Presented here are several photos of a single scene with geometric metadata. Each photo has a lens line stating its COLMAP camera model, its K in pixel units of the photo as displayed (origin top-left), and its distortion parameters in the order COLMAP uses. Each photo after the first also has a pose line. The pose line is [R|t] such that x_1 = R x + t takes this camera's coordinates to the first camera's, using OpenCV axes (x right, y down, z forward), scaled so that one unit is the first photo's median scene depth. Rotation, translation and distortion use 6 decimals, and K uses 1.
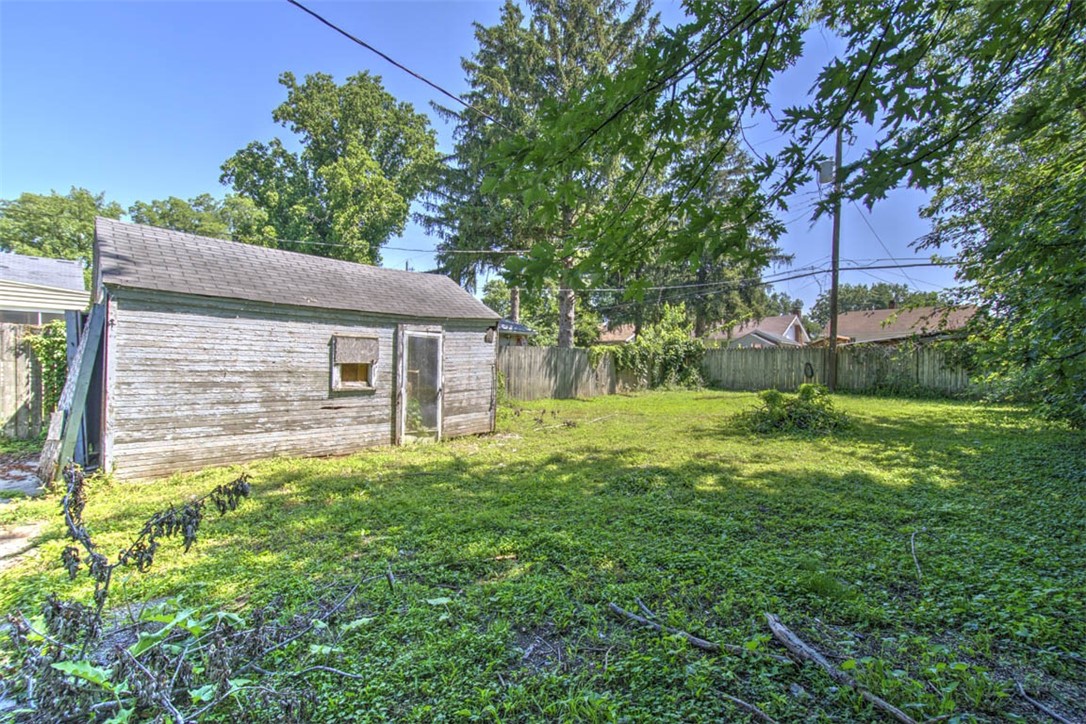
lens RADIAL K [[469.5, 0, 540.3], [0, 469.5, 366.9], [0, 0, 1]] dist [-0.001789, -0.000197]
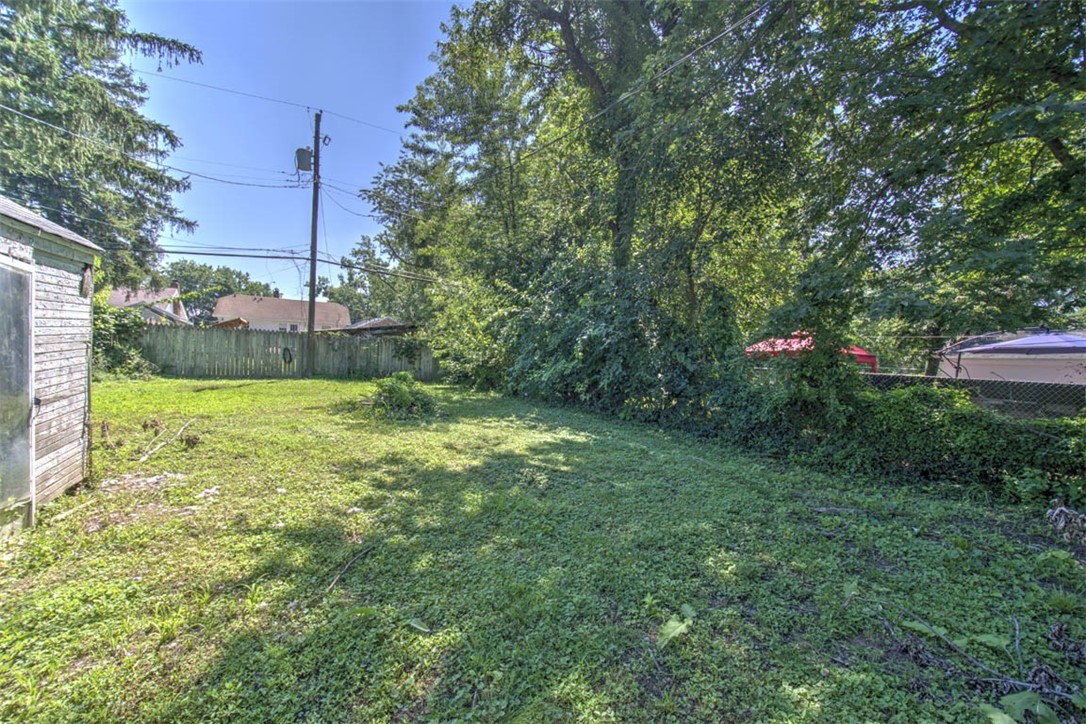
lens RADIAL K [[469.5, 0, 540.3], [0, 469.5, 366.9], [0, 0, 1]] dist [-0.001789, -0.000197]
pose [[0.300617, -0.003718, 0.953738, -0.497469], [-0.034190, 0.999308, 0.014672, -0.003954], [-0.953132, -0.037019, 0.300282, 0.475850]]
